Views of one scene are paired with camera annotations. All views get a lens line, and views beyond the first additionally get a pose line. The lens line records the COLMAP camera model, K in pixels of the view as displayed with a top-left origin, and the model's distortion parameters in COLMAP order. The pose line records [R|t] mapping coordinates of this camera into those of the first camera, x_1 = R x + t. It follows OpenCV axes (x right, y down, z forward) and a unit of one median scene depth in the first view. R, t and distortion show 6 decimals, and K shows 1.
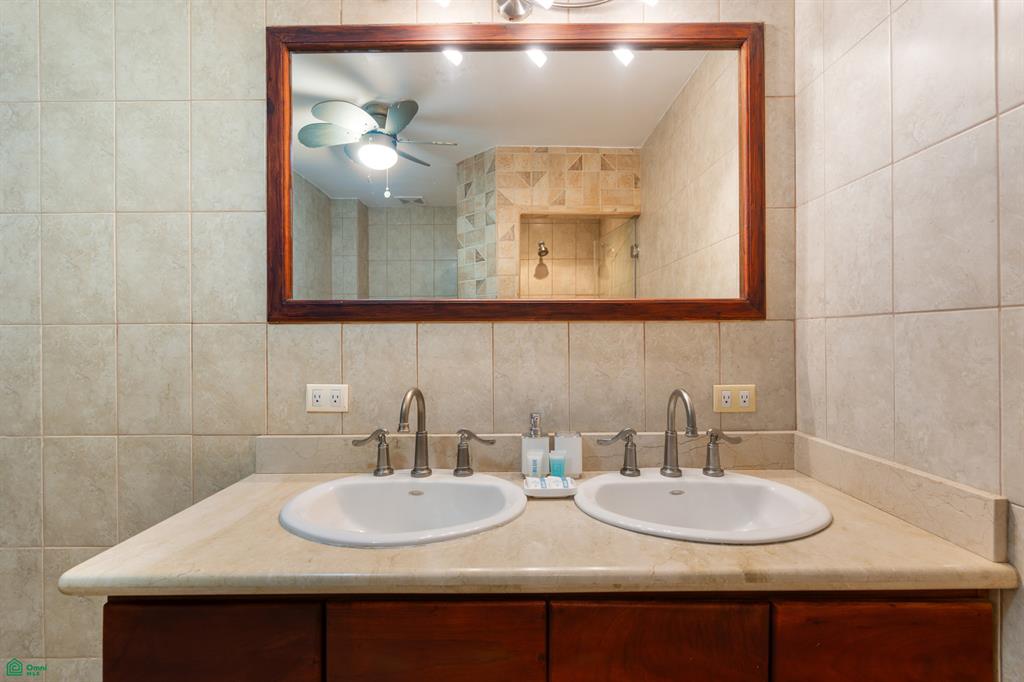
lens RADIAL K [[468.3, 0, 510.6], [0, 468.3, 340.8], [0, 0, 1]] dist [-0.001829, 0.000838]
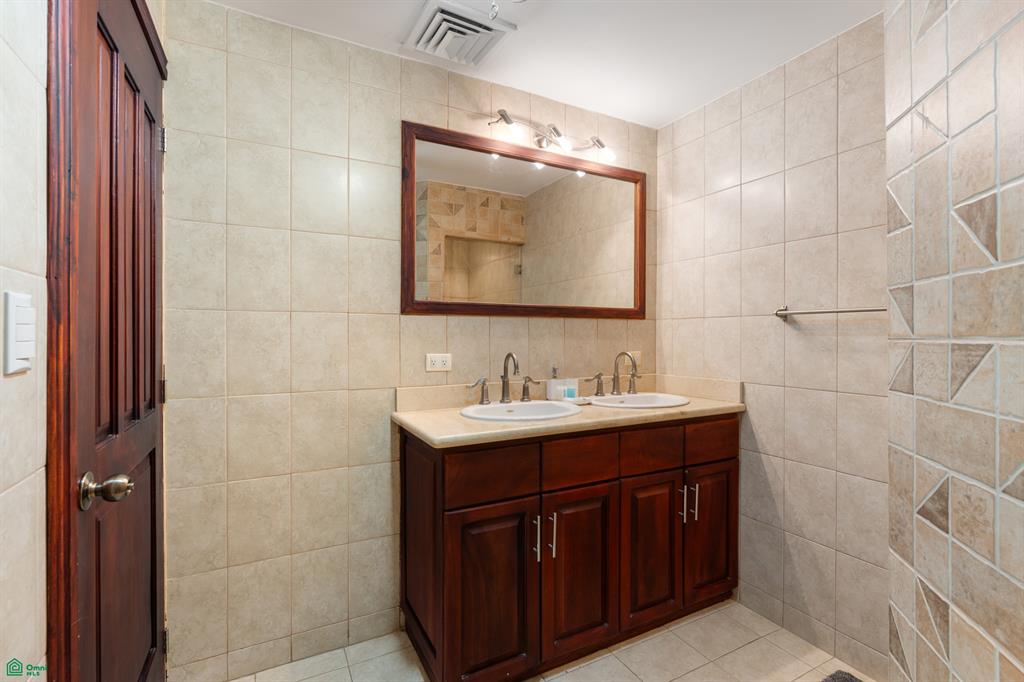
lens RADIAL K [[468.3, 0, 517.9], [0, 468.3, 343.6], [0, 0, 1]] dist [-0.001829, 0.000838]
pose [[0.879438, -0.001676, 0.476010, -0.908644], [-0.002159, 0.999969, 0.007509, 0.045770], [-0.476008, -0.007631, 0.879408, -0.523952]]
